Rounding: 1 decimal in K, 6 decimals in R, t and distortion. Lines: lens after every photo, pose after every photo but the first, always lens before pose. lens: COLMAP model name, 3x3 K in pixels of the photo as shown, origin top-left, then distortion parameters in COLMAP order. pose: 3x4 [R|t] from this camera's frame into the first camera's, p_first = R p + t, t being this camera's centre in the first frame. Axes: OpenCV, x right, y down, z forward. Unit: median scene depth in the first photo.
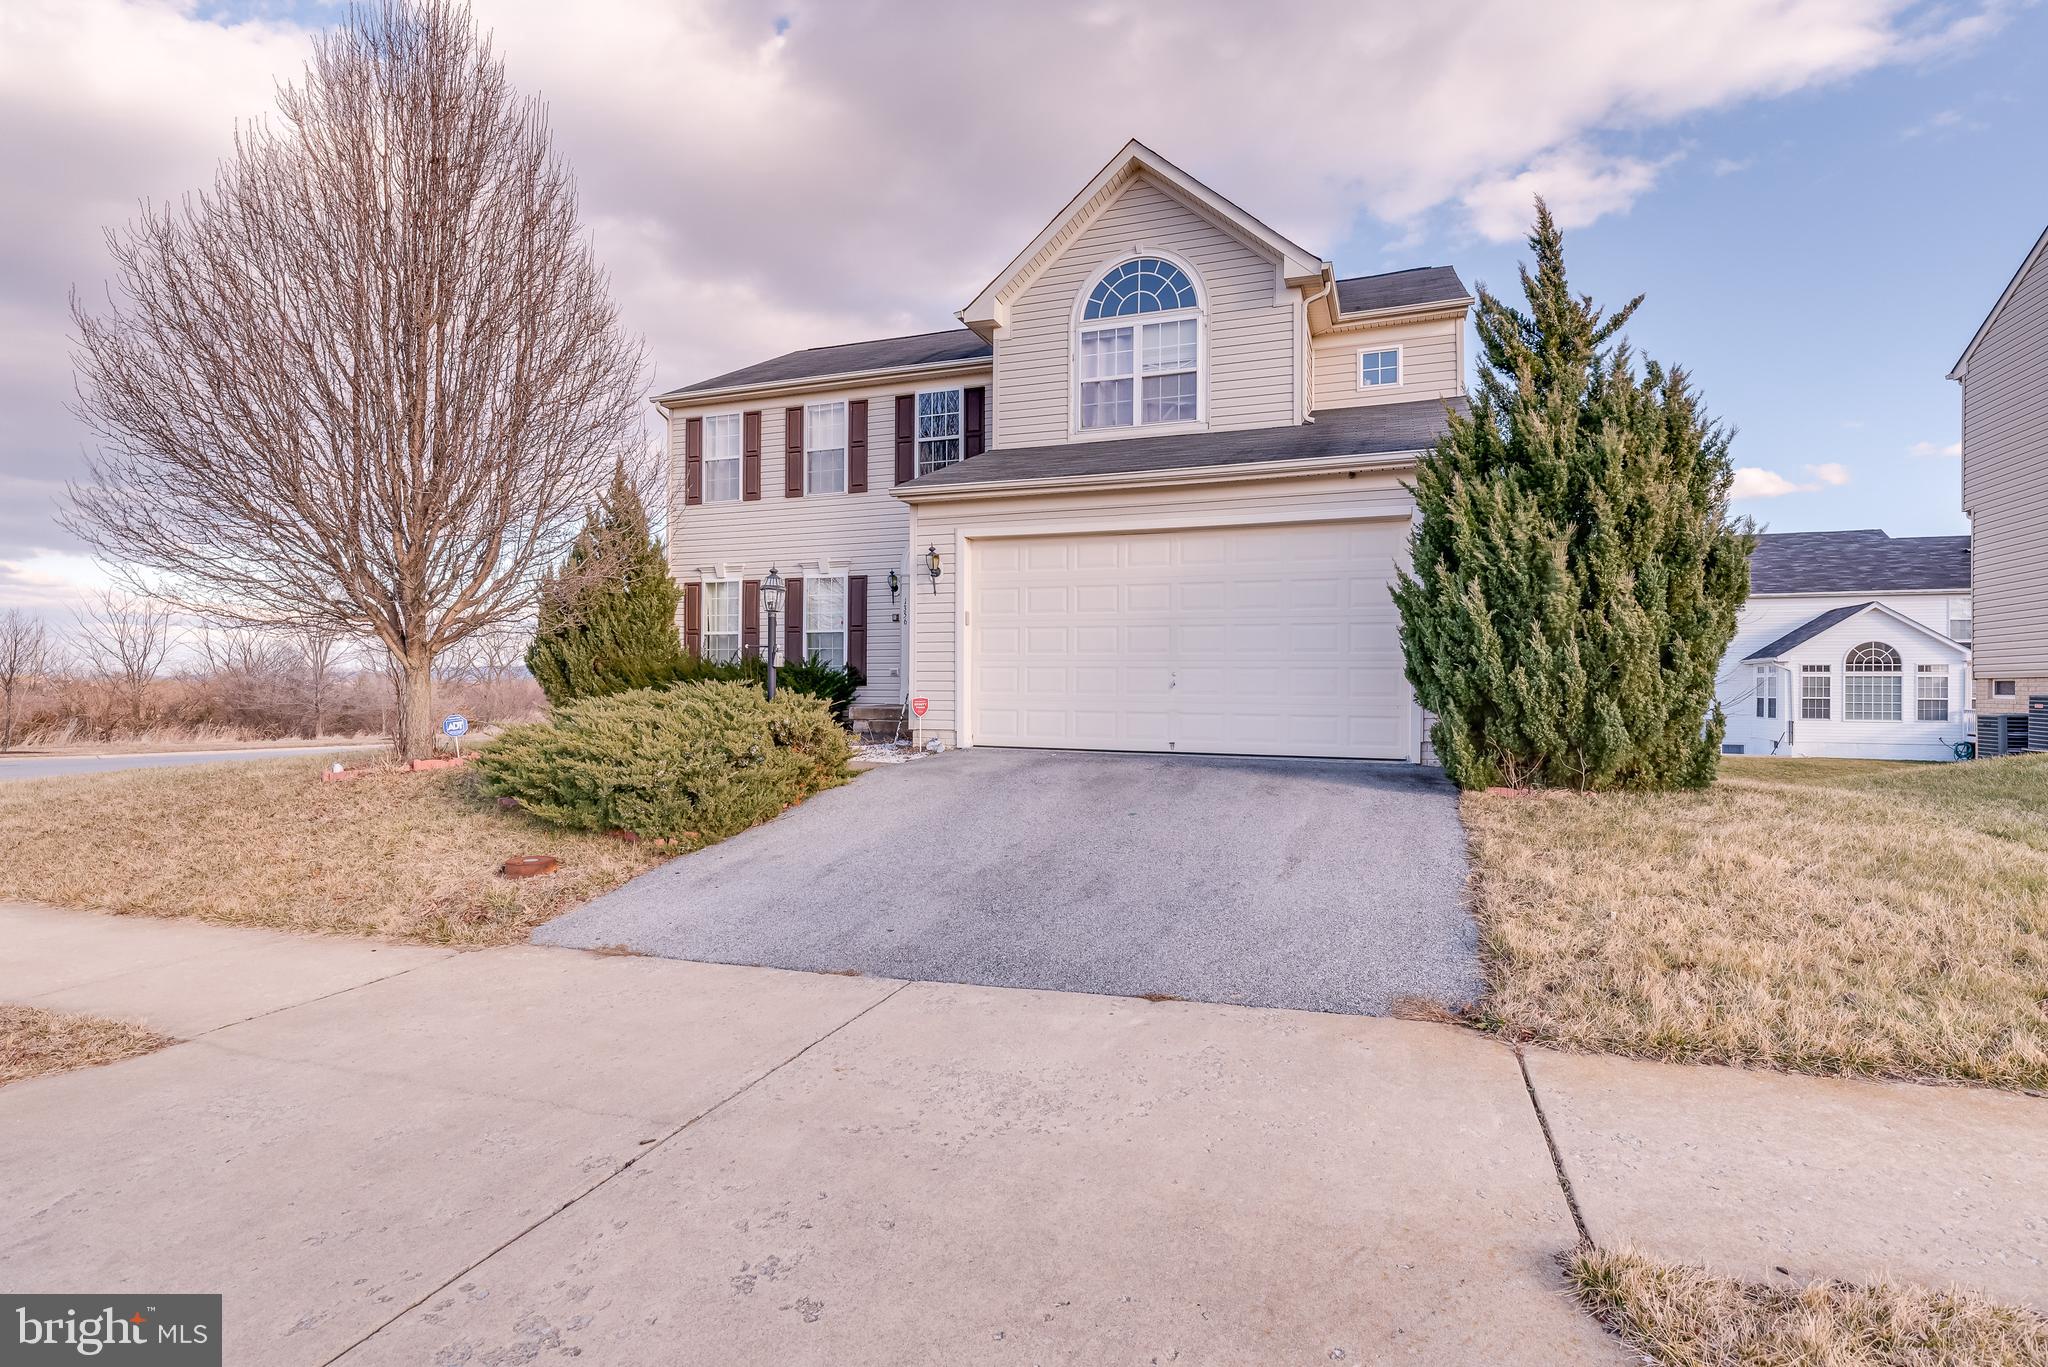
lens RADIAL K [[997.8, 0, 1027.9], [0, 997.8, 685.7], [0, 0, 1]] dist [-0.004144, 0.001123]
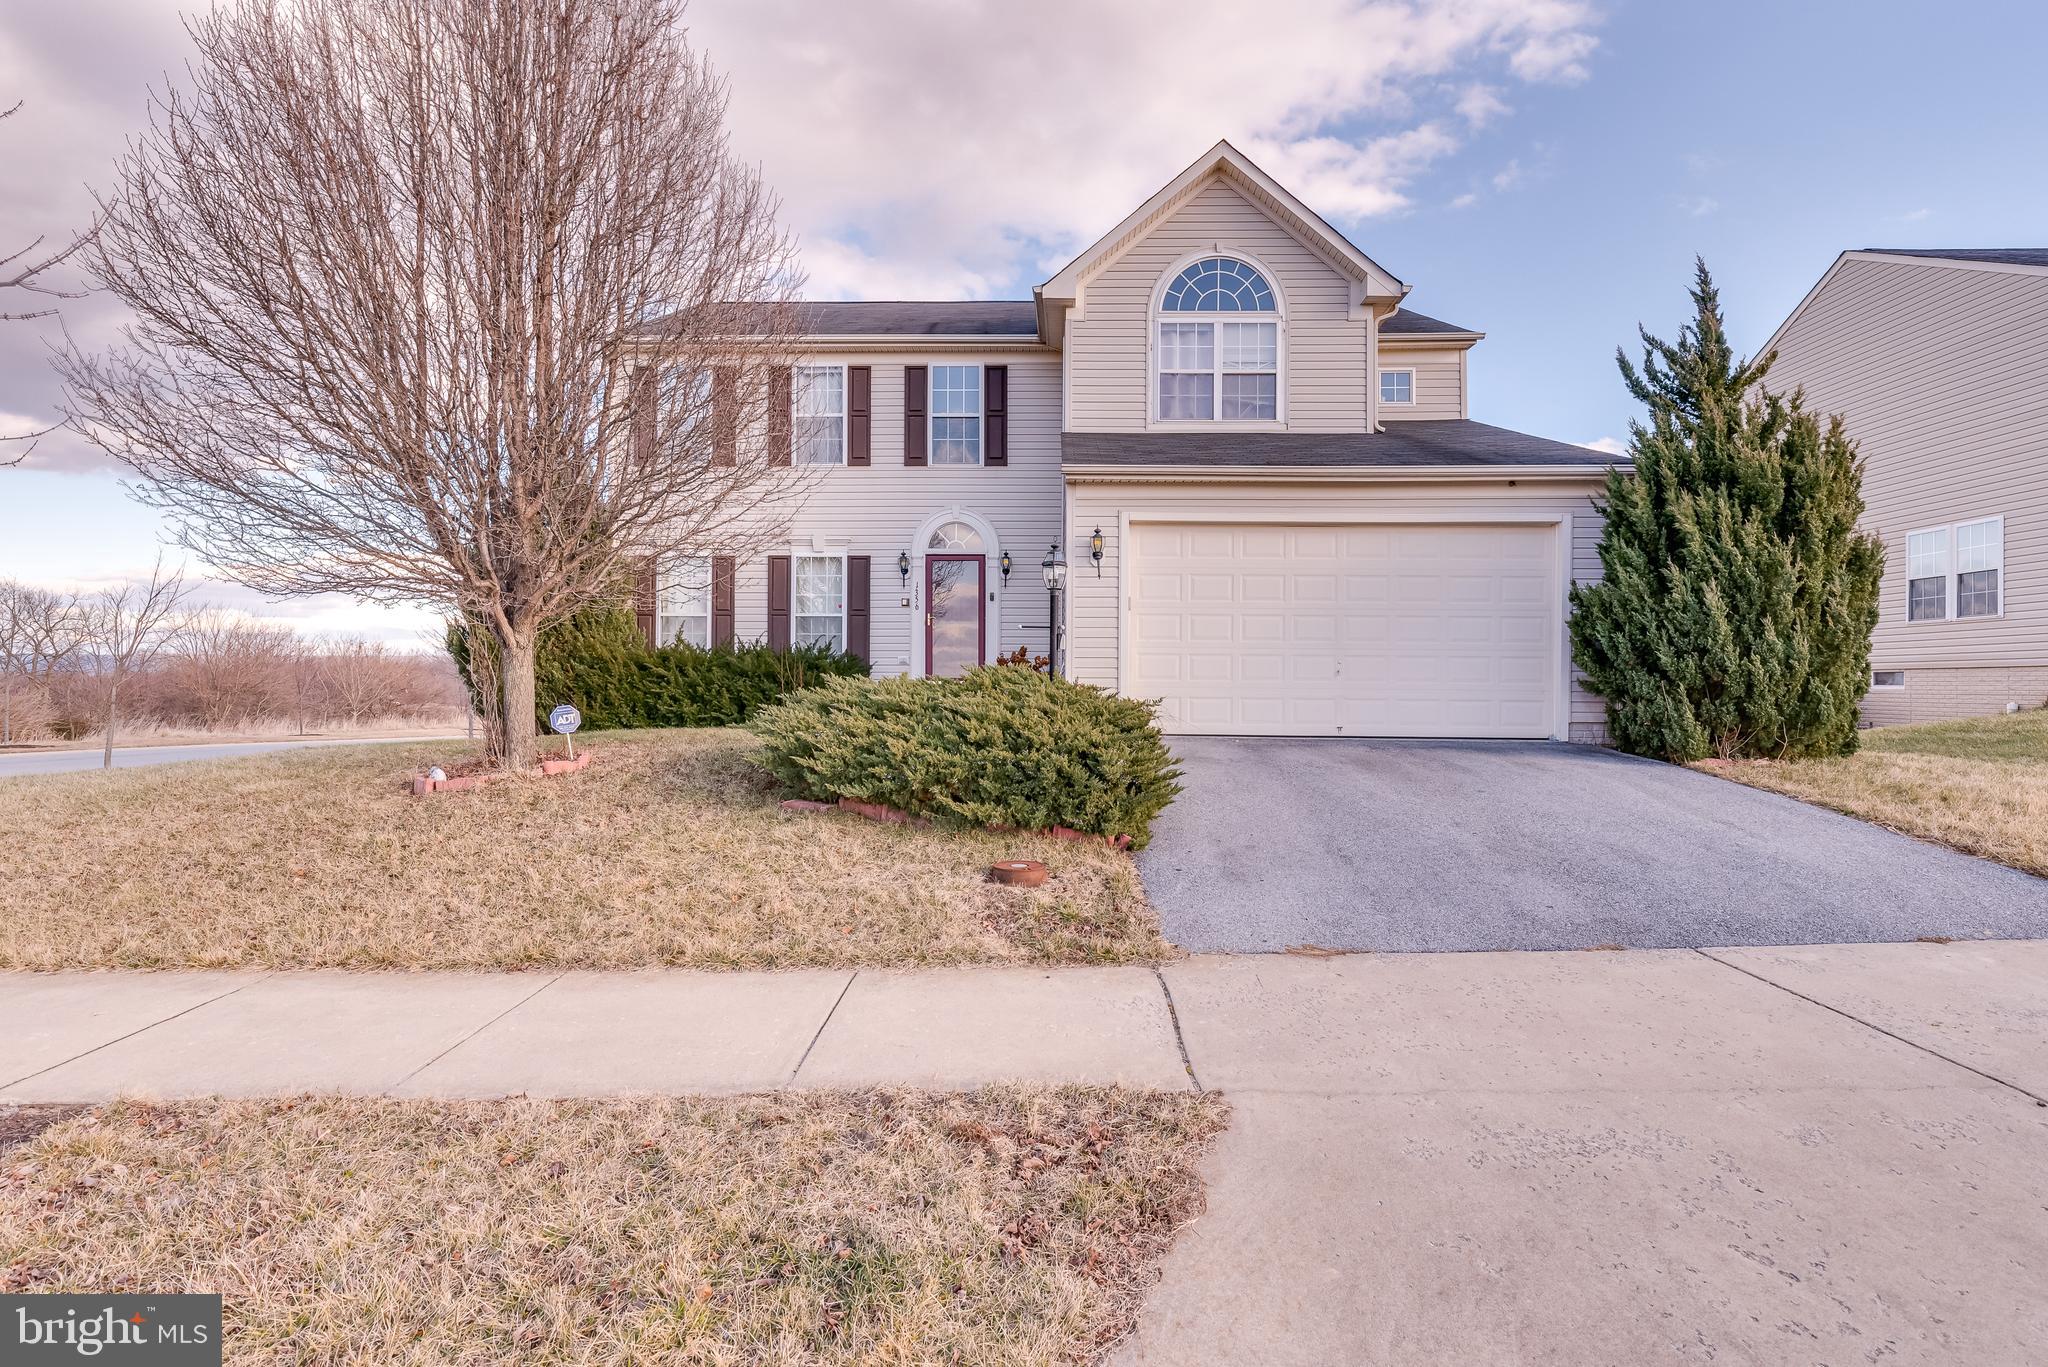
lens RADIAL K [[997.8, 0, 1032.4], [0, 997.8, 686.1], [0, 0, 1]] dist [-0.004144, 0.001123]
pose [[0.945133, -0.000079, 0.326686, -0.411113], [-0.001051, 0.999994, 0.003280, 0.008830], [-0.326684, -0.003443, 0.945127, 0.095387]]
